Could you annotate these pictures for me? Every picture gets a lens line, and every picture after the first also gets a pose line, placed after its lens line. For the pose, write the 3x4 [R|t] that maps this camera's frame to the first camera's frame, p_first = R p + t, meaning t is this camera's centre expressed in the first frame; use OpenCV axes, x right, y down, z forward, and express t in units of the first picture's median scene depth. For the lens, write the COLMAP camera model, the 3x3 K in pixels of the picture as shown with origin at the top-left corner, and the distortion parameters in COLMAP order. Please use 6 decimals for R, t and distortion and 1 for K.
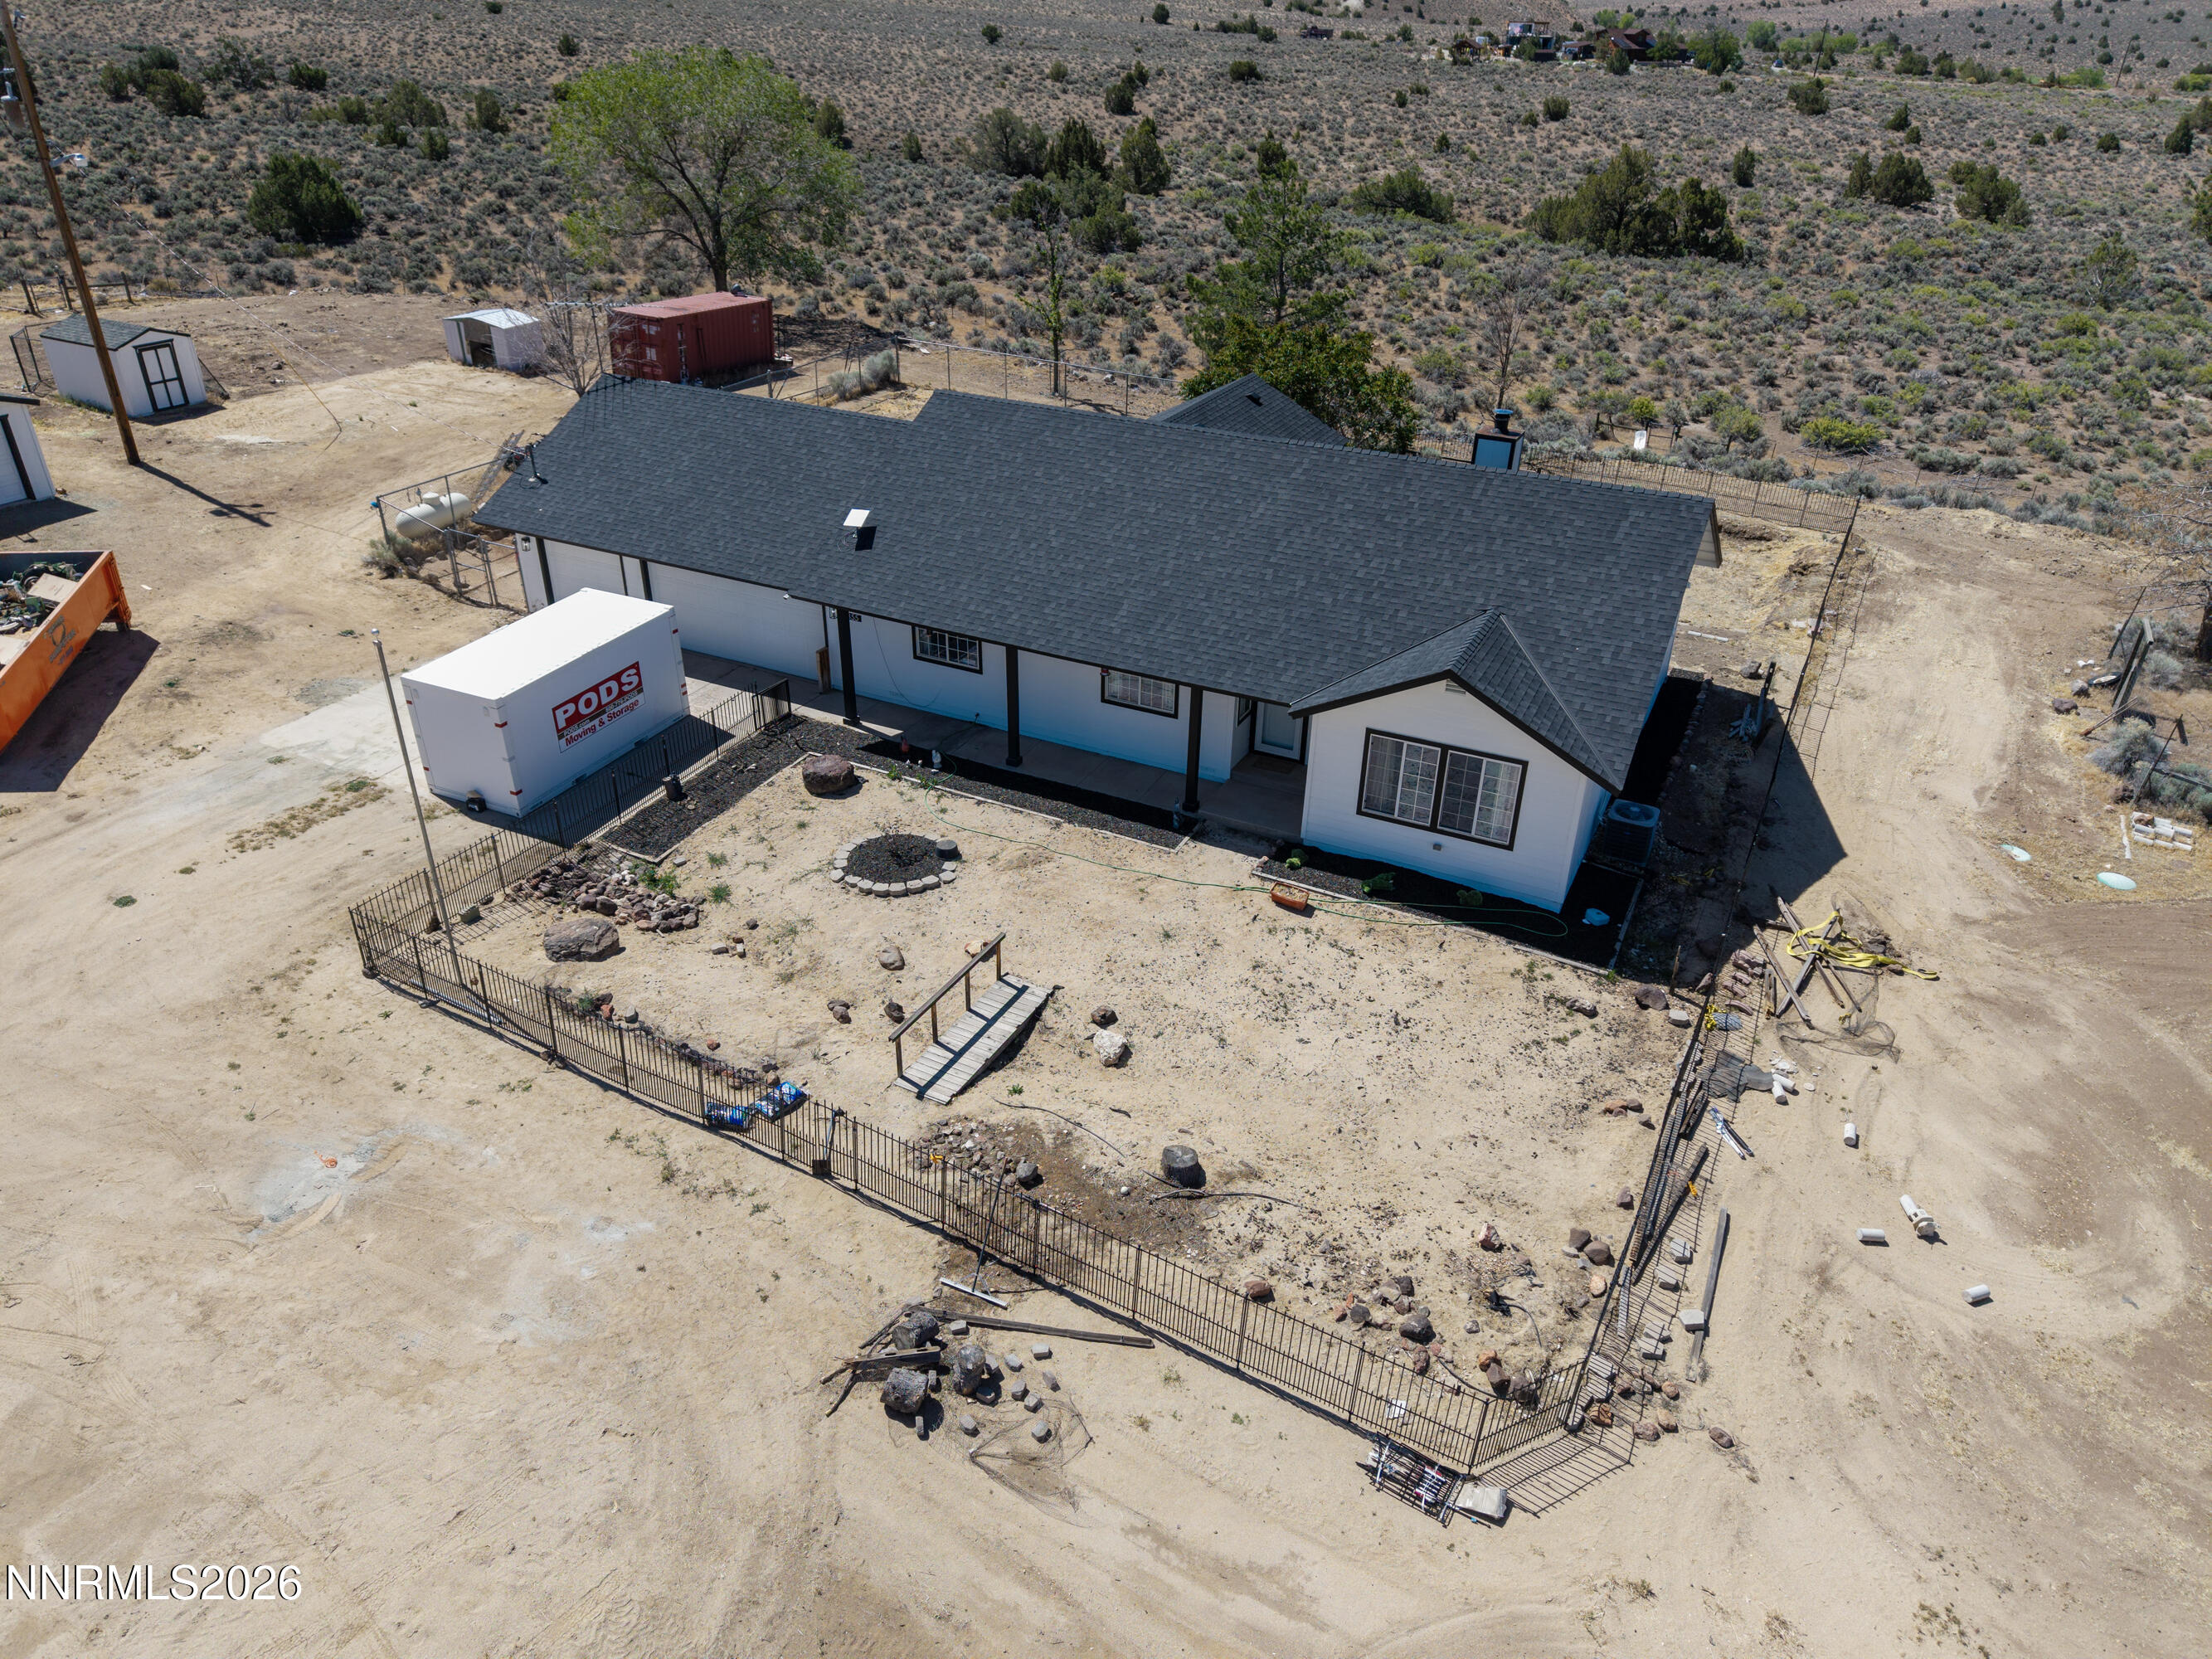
lens RADIAL K [[1482.1, 0, 1103.8], [0, 1482.1, 854.2], [0, 0, 1]] dist [-0.001199, -0.000993]
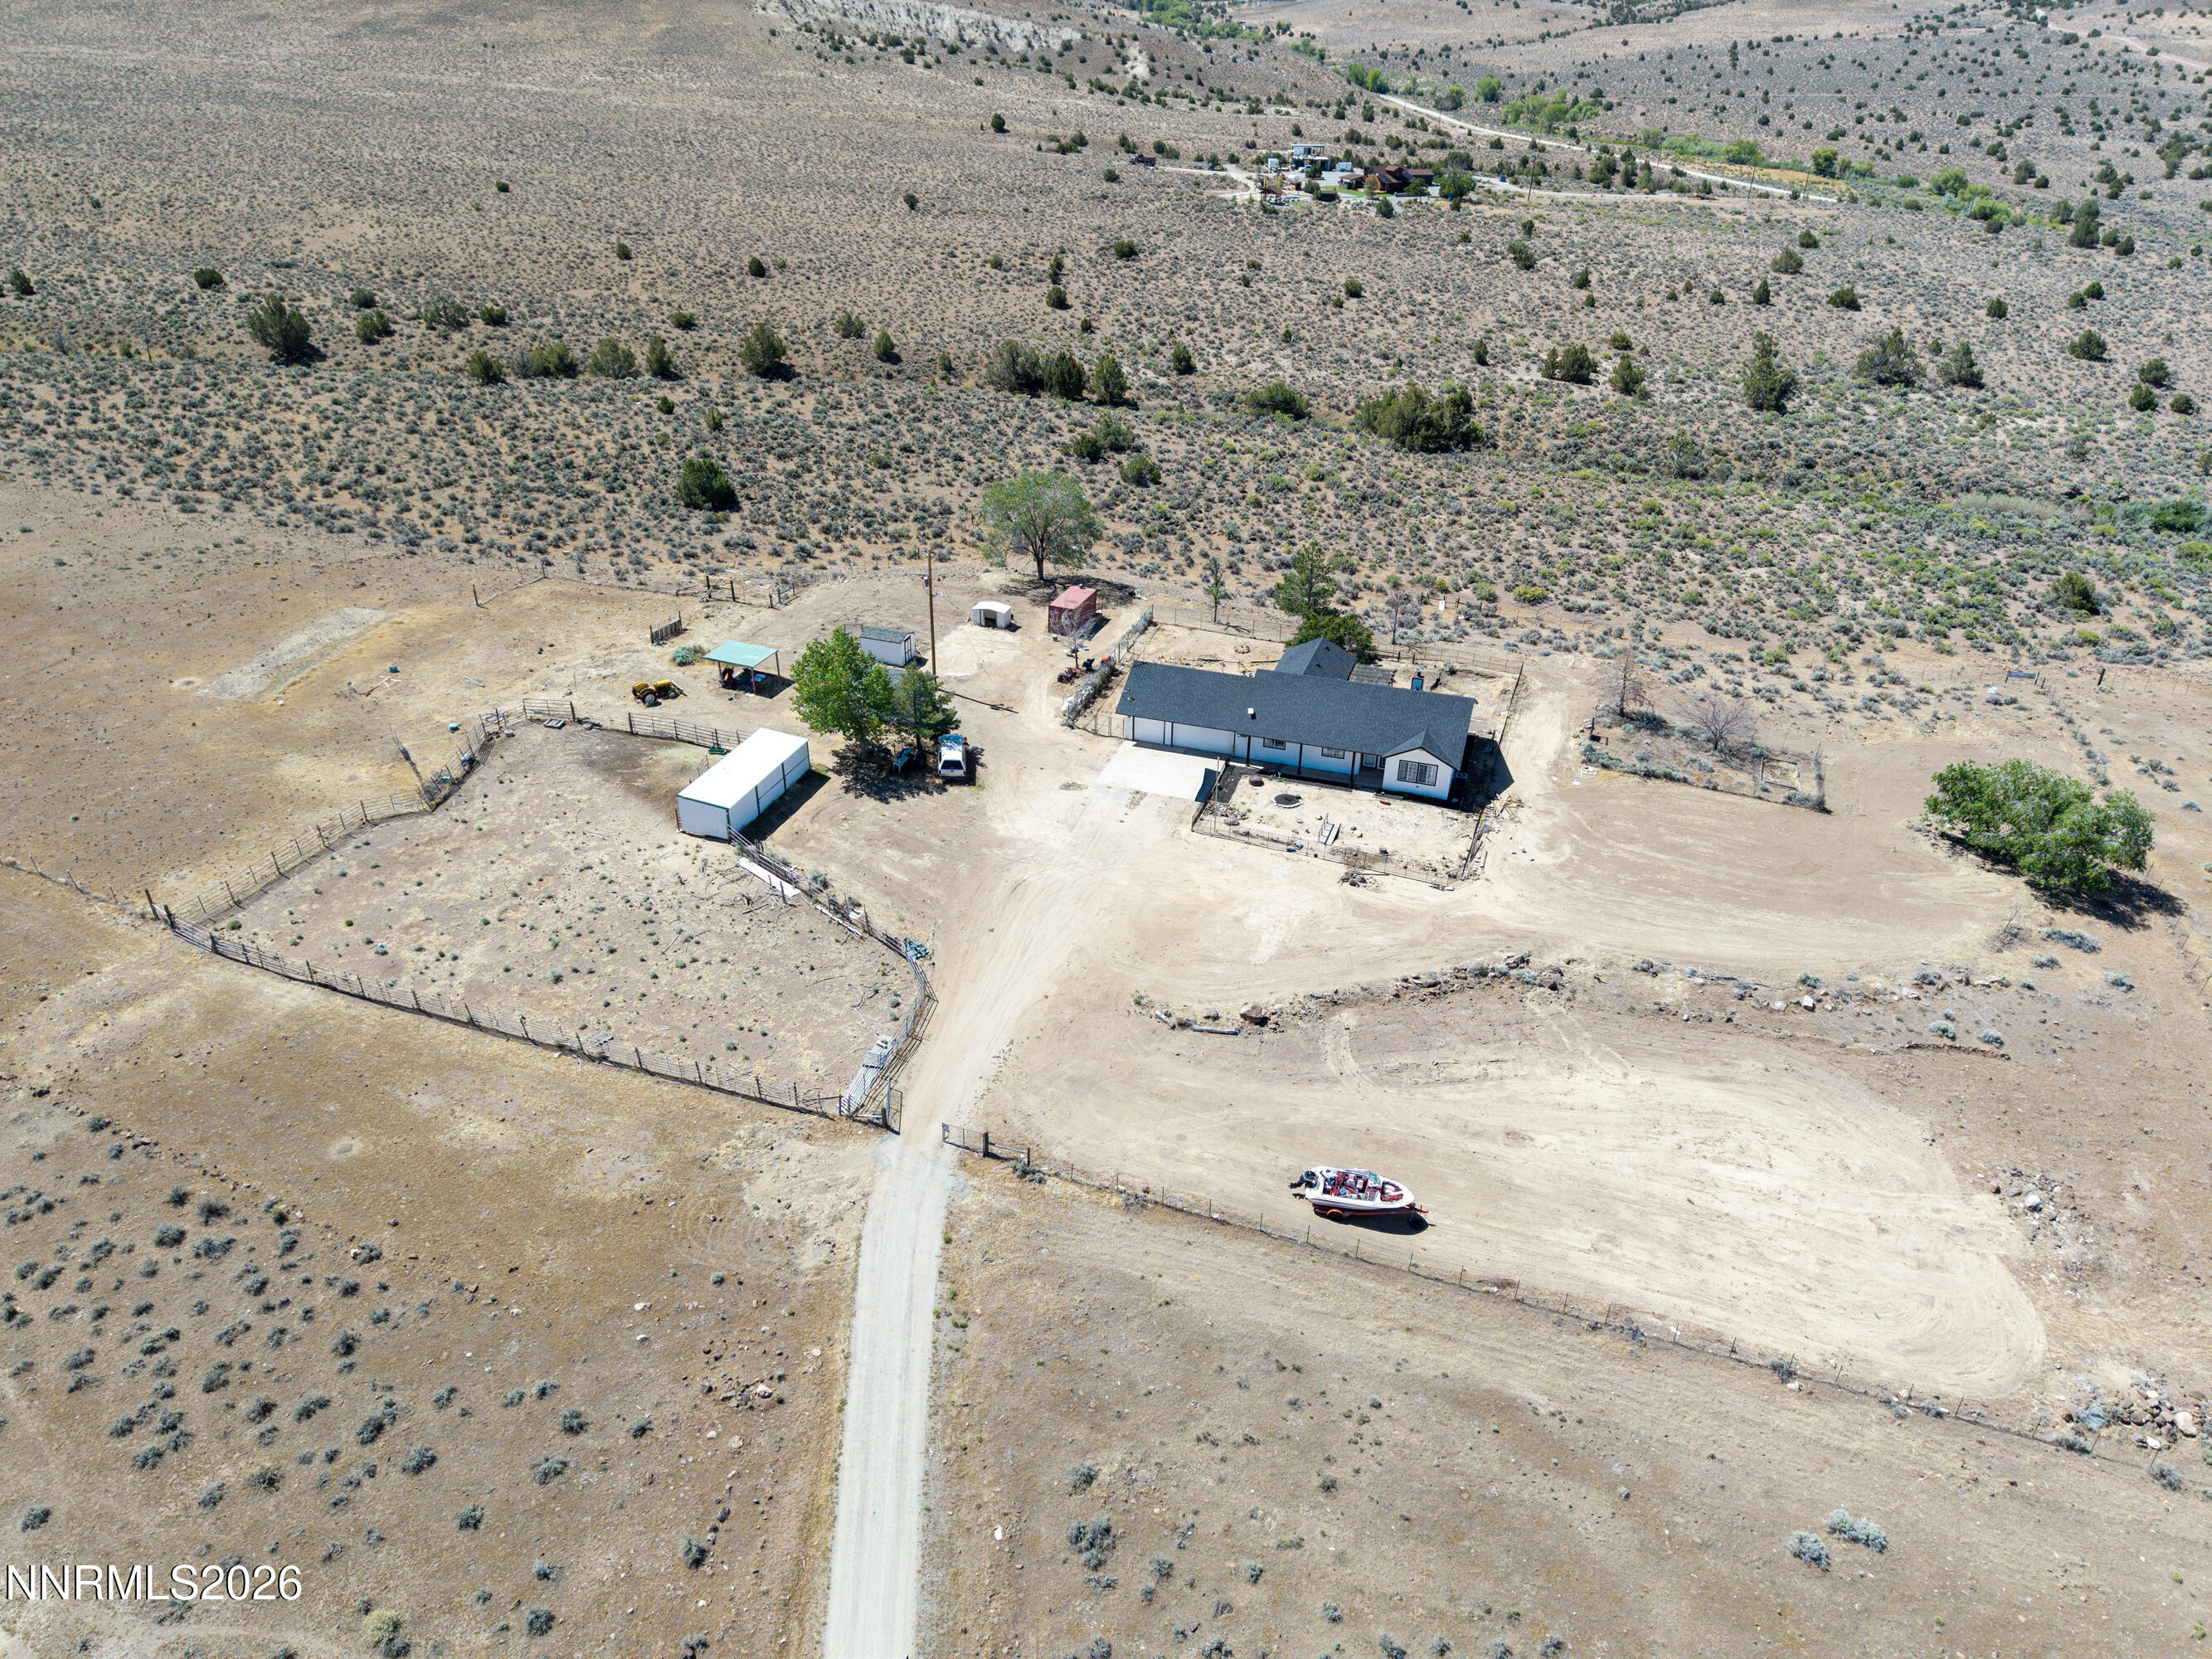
lens RADIAL K [[1496.8, 0, 1106.0], [0, 1496.8, 829.5], [0, 0, 1]] dist [0.007629, -0.008334]
pose [[0.988977, -0.075062, 0.127634, -0.436868], [0.076311, 0.997072, -0.004920, 0.025209], [-0.126891, 0.014606, 0.991809, -1.127259]]
